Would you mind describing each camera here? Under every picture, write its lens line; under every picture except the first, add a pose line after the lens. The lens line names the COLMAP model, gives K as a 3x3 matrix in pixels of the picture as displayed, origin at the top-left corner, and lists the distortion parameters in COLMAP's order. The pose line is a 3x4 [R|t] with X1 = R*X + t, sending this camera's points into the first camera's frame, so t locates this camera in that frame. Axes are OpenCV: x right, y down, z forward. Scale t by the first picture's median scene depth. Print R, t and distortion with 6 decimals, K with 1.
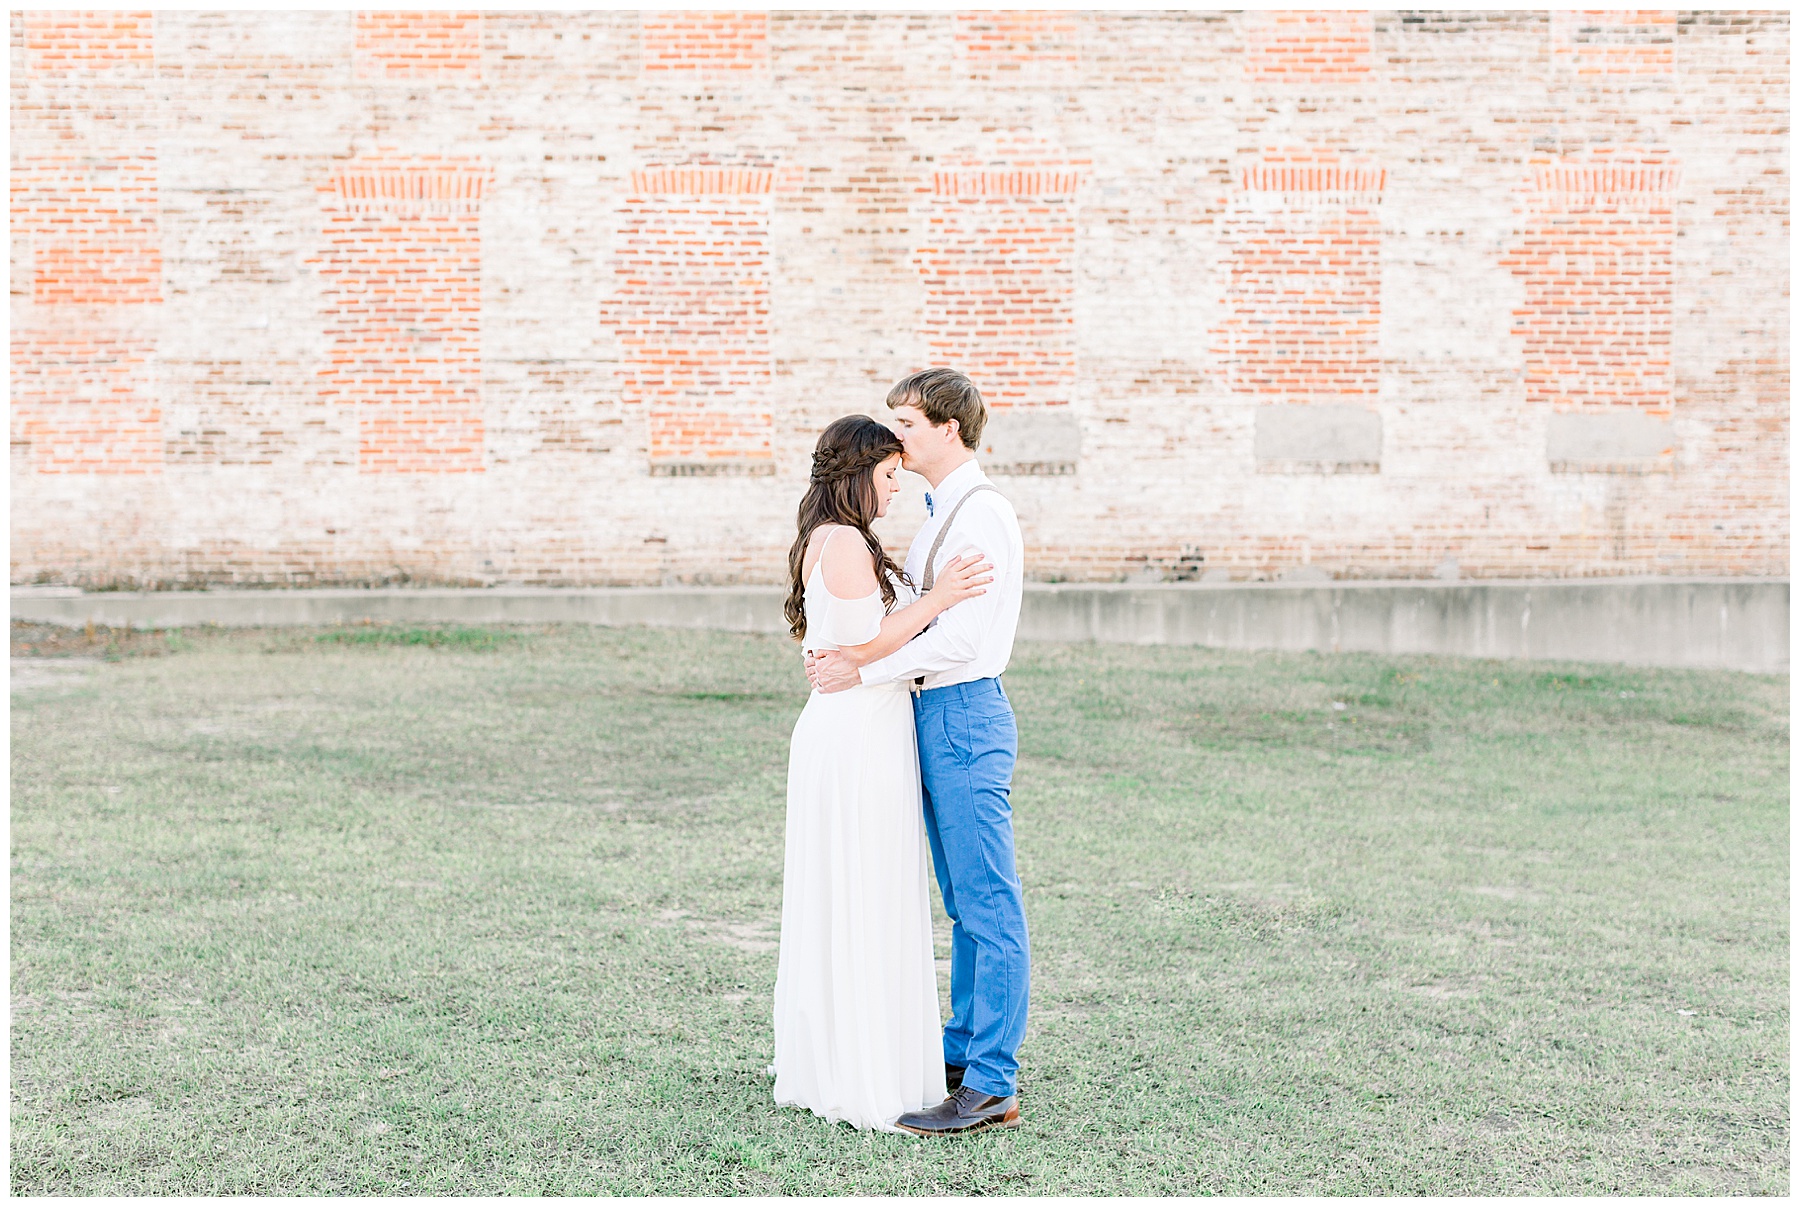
lens RADIAL K [[2643.1, 0, 892.6], [0, 2643.1, 572.9], [0, 0, 1]] dist [0.026913, 0.003290]
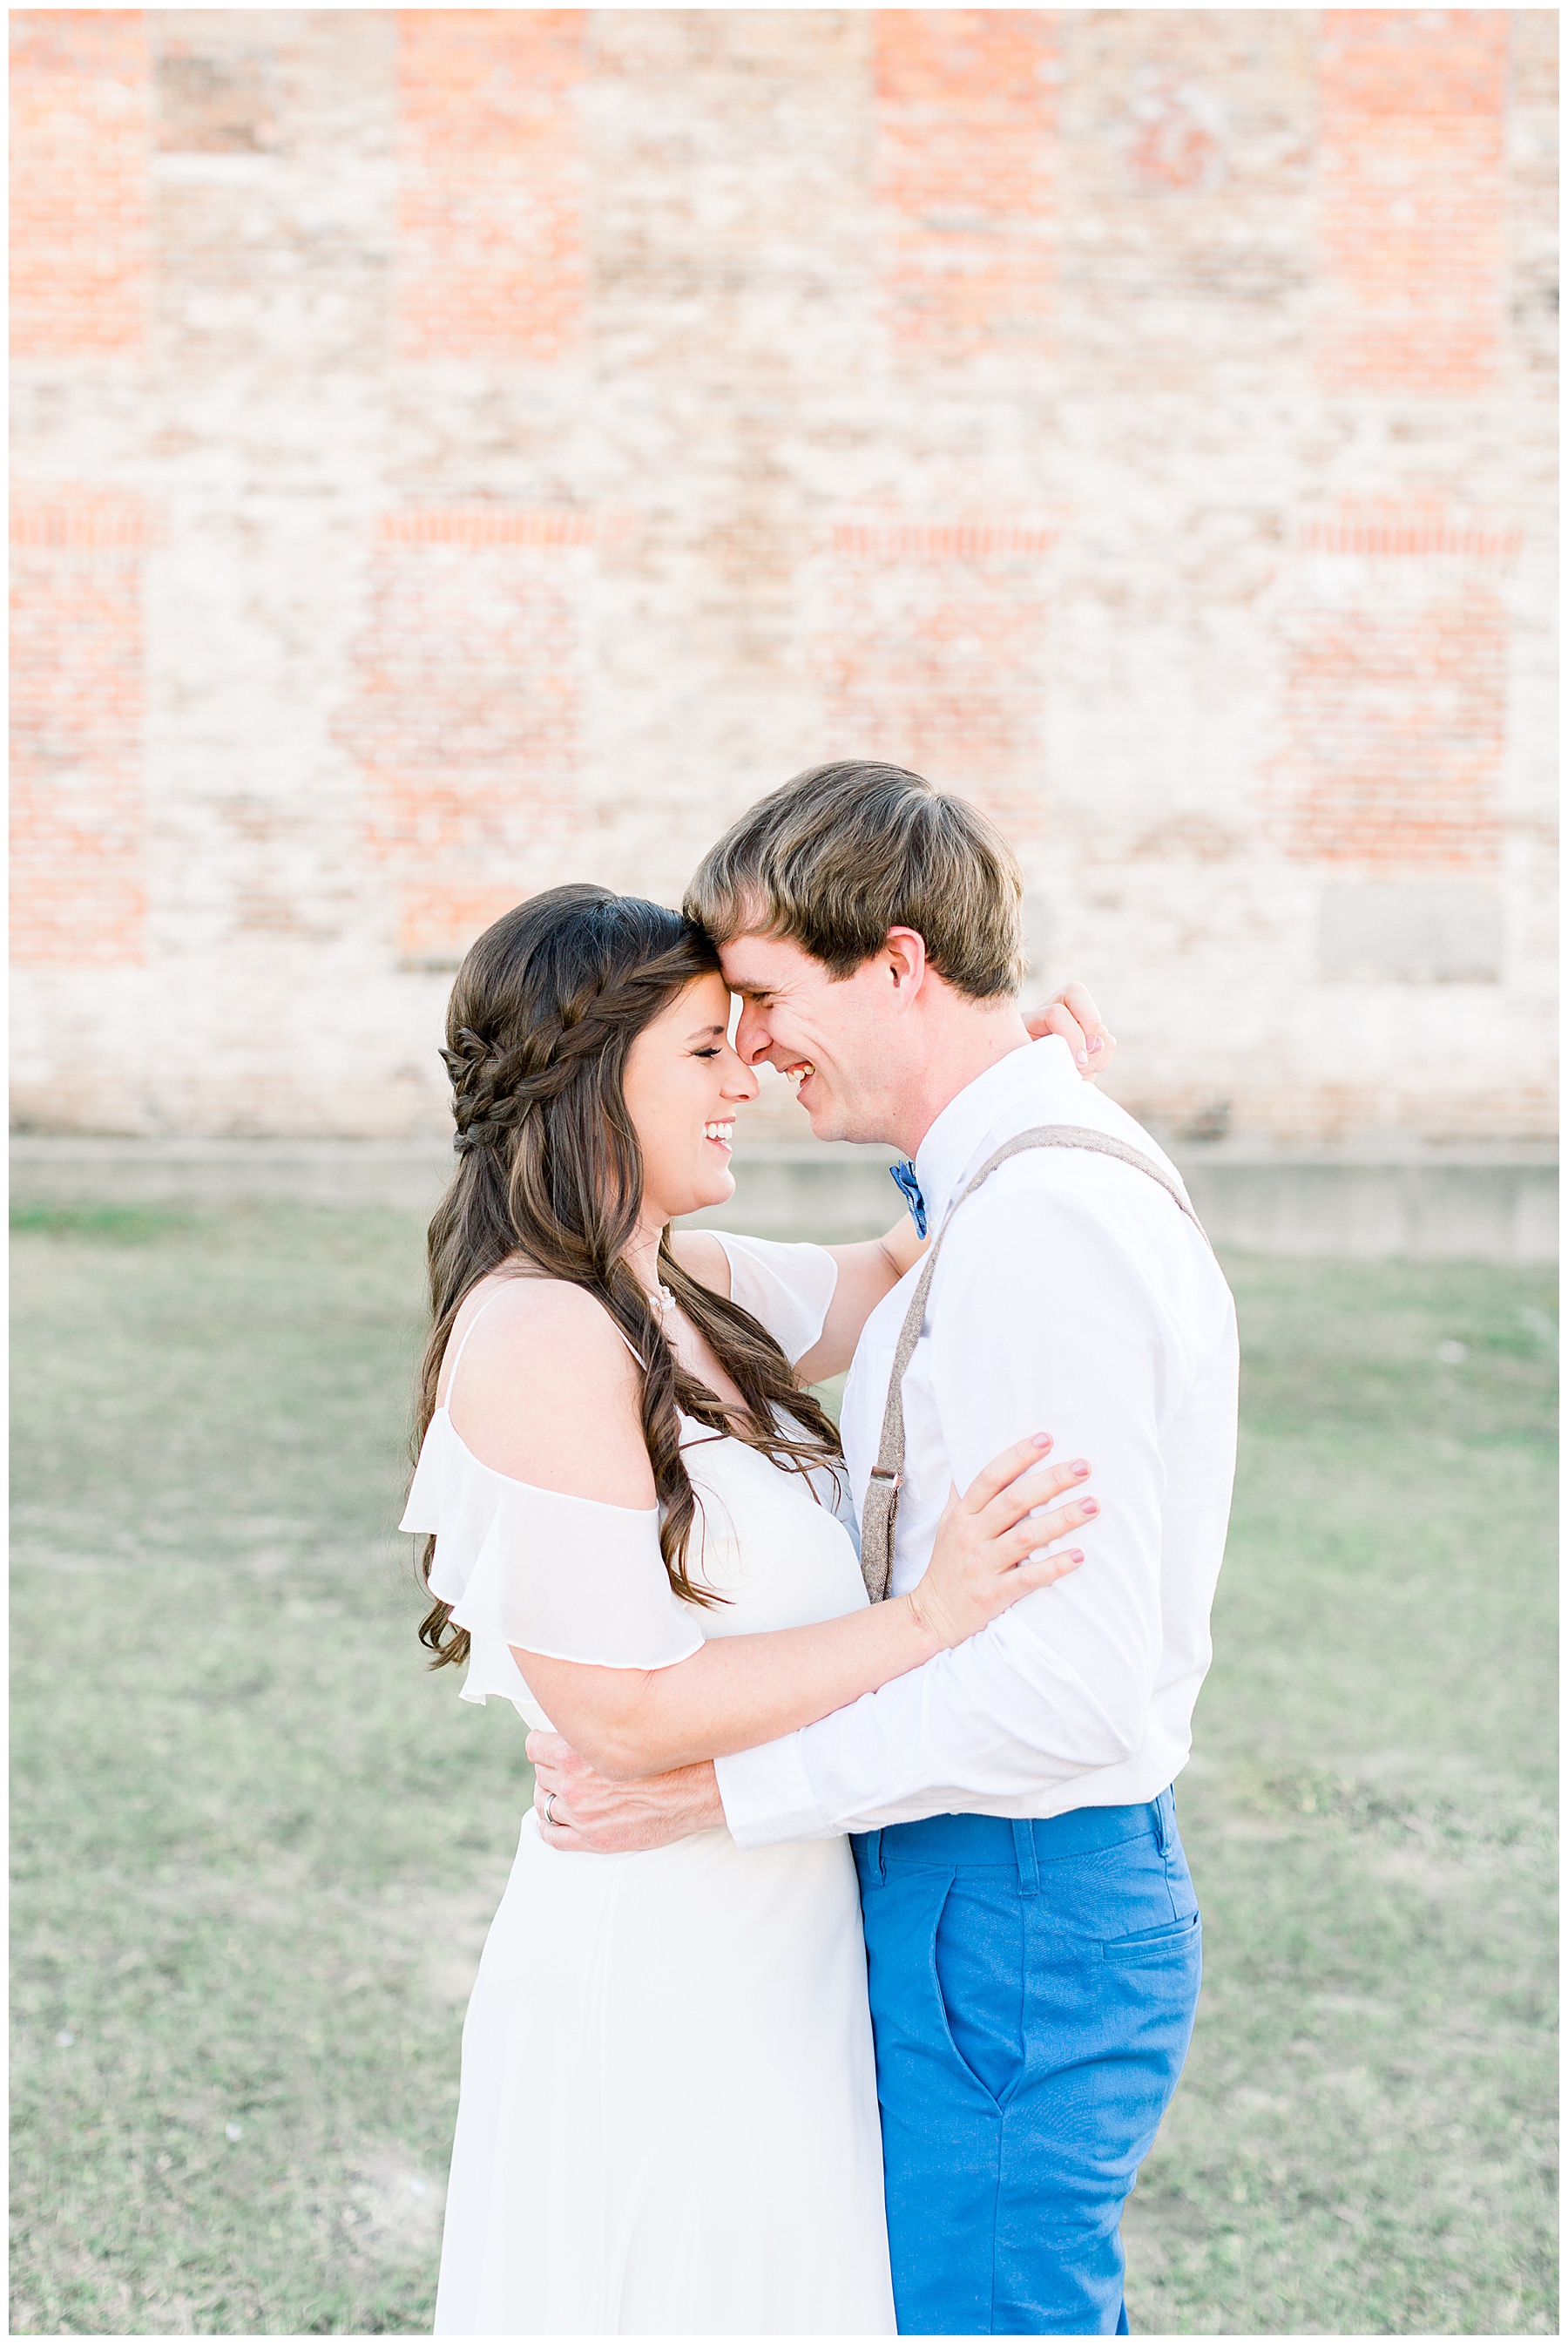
lens RADIAL K [[3348.4, 0, 790.2], [0, 3348.4, 1174.5], [0, 0, 1]] dist [0.004470, 0.063798]
pose [[0.999883, 0.014422, 0.005139, 0.002227], [-0.014553, 0.999546, 0.026394, -0.010619], [-0.004756, -0.026466, 0.999638, 0.162187]]
